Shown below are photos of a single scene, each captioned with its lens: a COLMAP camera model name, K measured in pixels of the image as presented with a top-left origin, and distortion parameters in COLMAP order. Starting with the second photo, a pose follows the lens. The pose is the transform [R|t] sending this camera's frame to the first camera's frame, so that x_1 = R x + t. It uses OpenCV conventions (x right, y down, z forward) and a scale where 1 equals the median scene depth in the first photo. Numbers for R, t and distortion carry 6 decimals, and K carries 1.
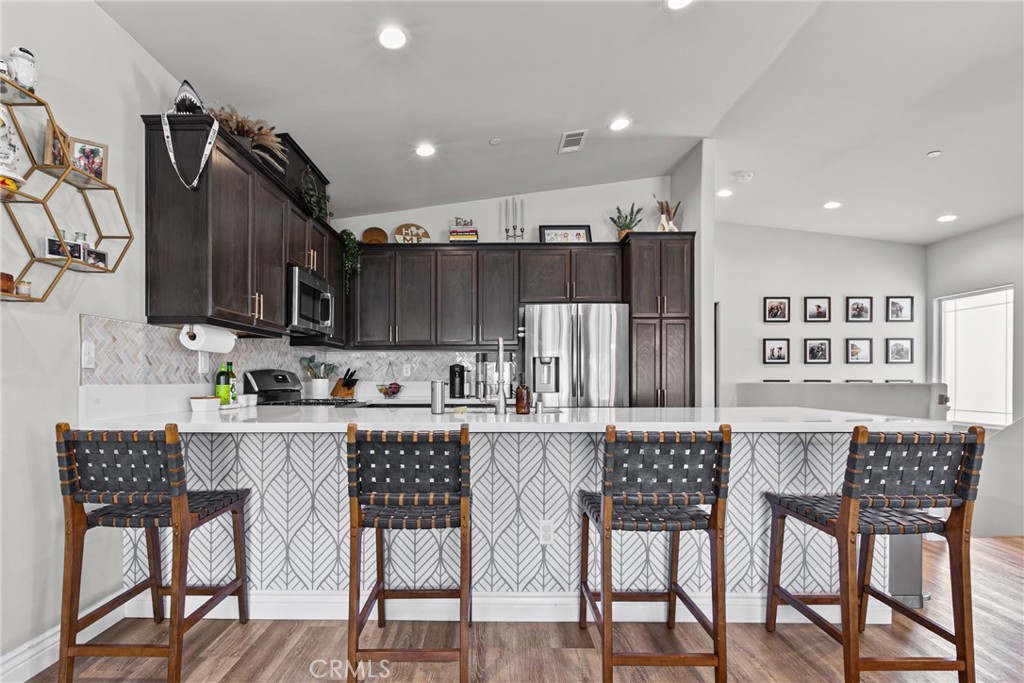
lens RADIAL K [[478.3, 0, 489.3], [0, 478.3, 379.8], [0, 0, 1]] dist [0.000864, 0.000488]
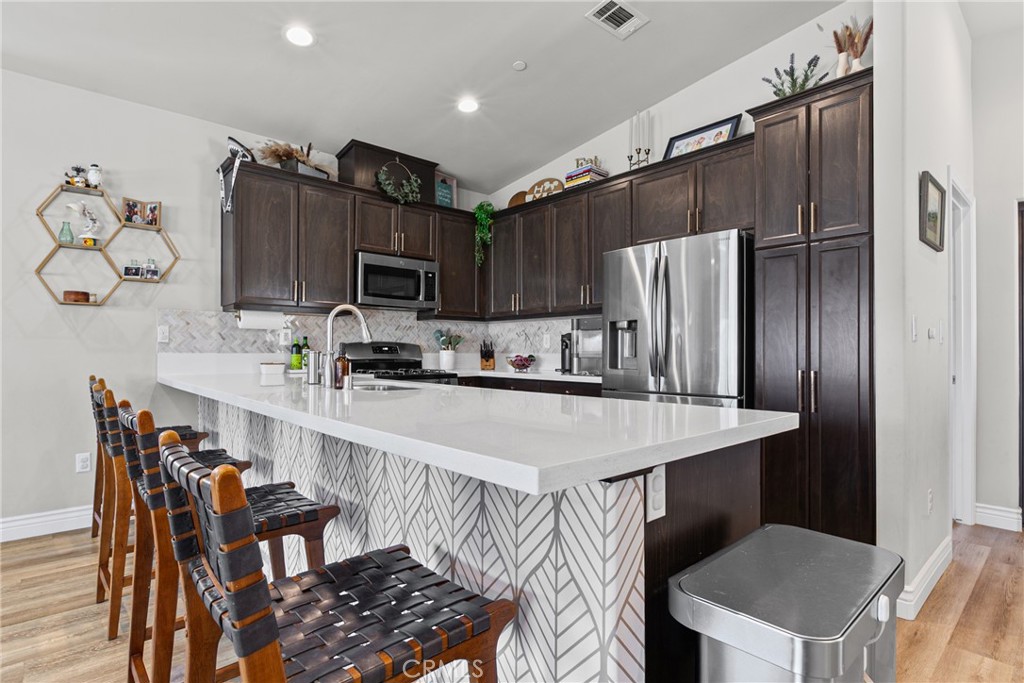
lens RADIAL K [[507.3, 0, 498.9], [0, 507.3, 352.5], [0, 0, 1]] dist [-0.002441, -0.000740]
pose [[0.670050, 0.005138, -0.742298, 0.521904], [-0.004433, 0.999986, 0.002919, -0.000311], [0.742303, 0.001335, 0.670063, 0.310501]]
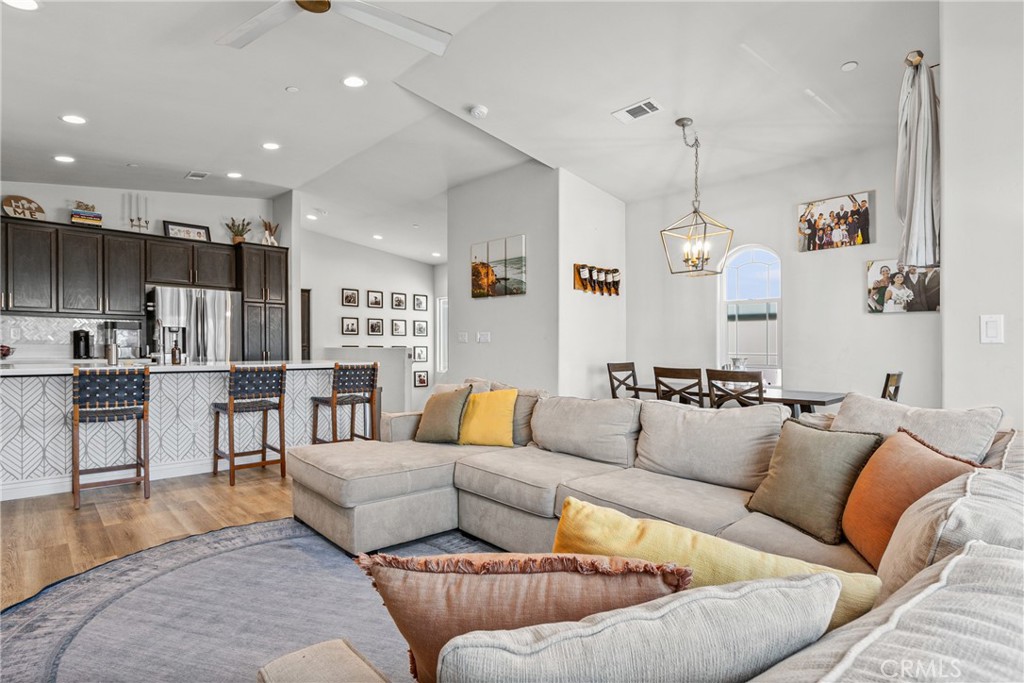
lens RADIAL K [[526.0, 0, 513.2], [0, 526.0, 363.1], [0, 0, 1]] dist [0.000733, -0.001141]
pose [[0.724535, -0.014409, 0.689087, -0.192927], [-0.011069, 0.999409, 0.032536, -0.005451], [-0.689149, -0.031201, 0.723948, -0.659961]]
